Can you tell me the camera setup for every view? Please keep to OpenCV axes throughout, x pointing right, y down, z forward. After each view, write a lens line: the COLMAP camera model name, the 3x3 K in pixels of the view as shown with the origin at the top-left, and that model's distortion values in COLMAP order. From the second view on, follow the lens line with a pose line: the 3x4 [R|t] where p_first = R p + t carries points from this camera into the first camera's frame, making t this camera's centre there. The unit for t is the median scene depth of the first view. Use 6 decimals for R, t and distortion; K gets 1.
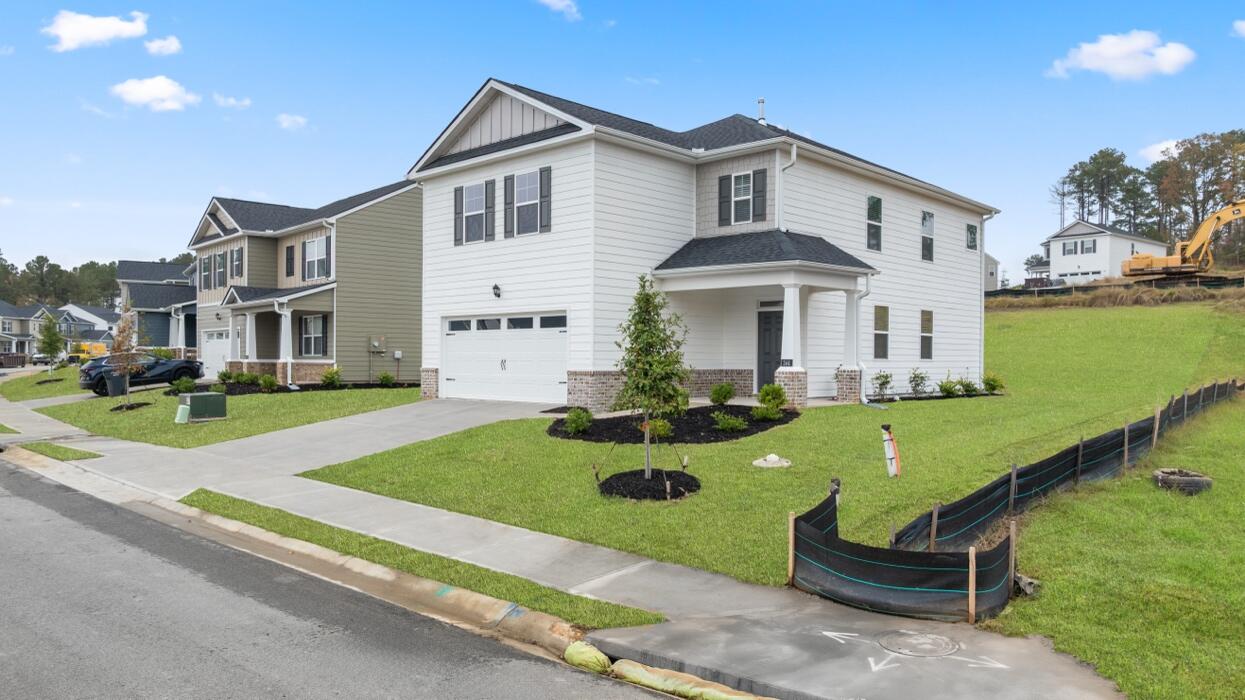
lens RADIAL K [[892.6, 0, 625.2], [0, 892.6, 371.7], [0, 0, 1]] dist [-0.020519, 0.023931]
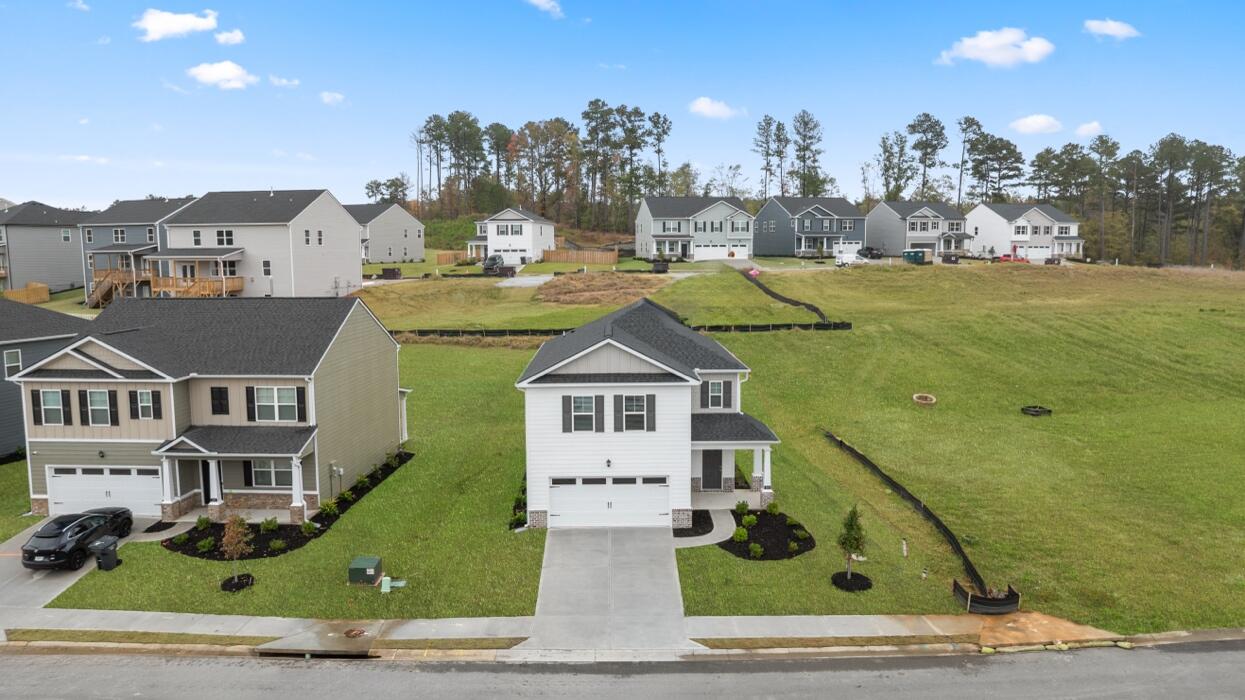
lens RADIAL K [[892.6, 0, 650.9], [0, 892.6, 345.4], [0, 0, 1]] dist [-0.020519, 0.023931]
pose [[0.690615, -0.085392, 0.718164, -1.245425], [0.011745, 0.994198, 0.106920, -0.478902], [-0.723128, -0.065406, 0.687611, -0.171252]]
